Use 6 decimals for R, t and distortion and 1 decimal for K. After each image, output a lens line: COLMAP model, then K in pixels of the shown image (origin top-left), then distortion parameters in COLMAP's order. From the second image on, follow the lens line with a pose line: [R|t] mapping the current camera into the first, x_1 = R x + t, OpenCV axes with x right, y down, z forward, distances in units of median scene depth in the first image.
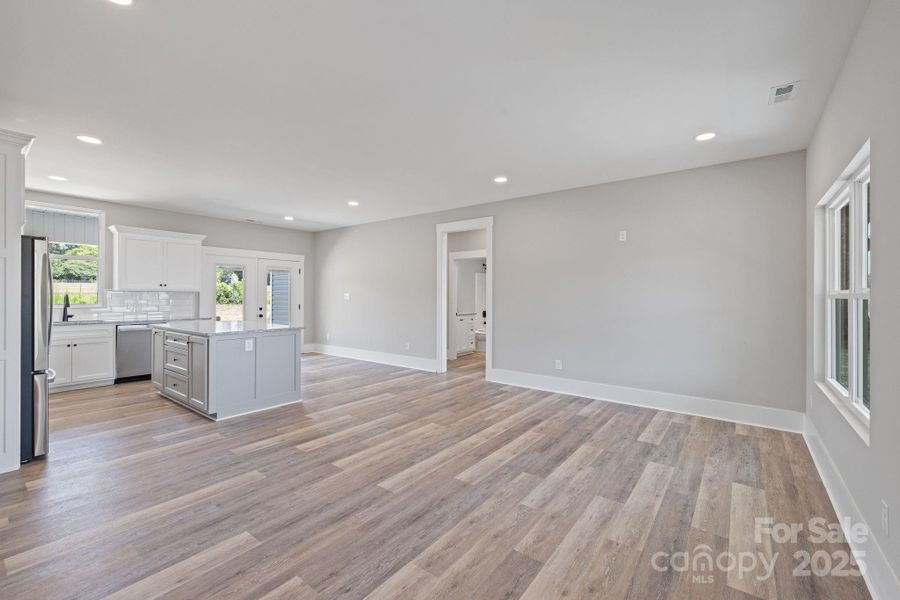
lens RADIAL K [[380.0, 0, 451.6], [0, 380.0, 300.8], [0, 0, 1]] dist [-0.000354, 0.000249]
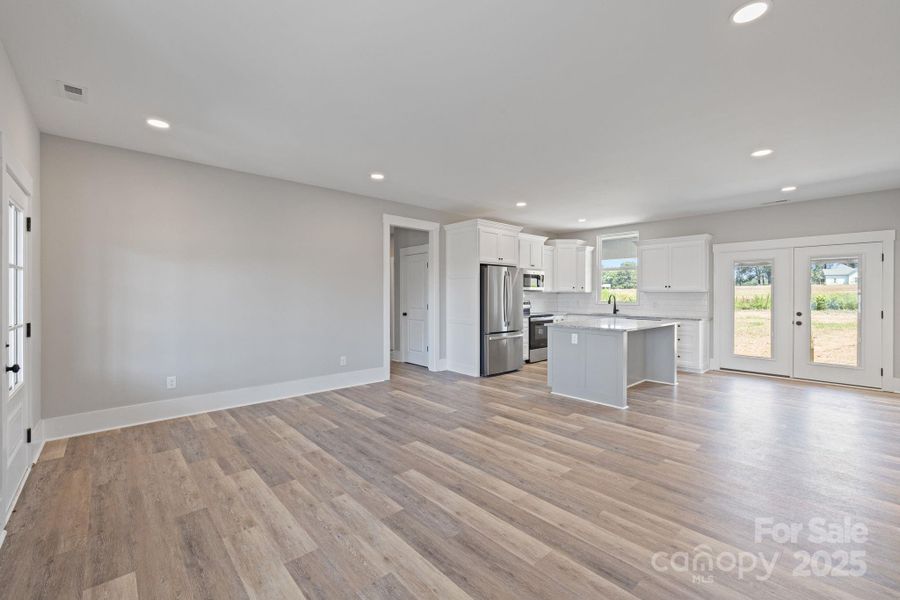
lens RADIAL K [[380.0, 0, 451.6], [0, 380.0, 300.8], [0, 0, 1]] dist [-0.000354, 0.000249]
pose [[-0.179708, 0.010471, -0.983664, 0.888442], [-0.016539, 0.999770, 0.013663, -0.008887], [0.983581, 0.018724, -0.179493, 1.134932]]
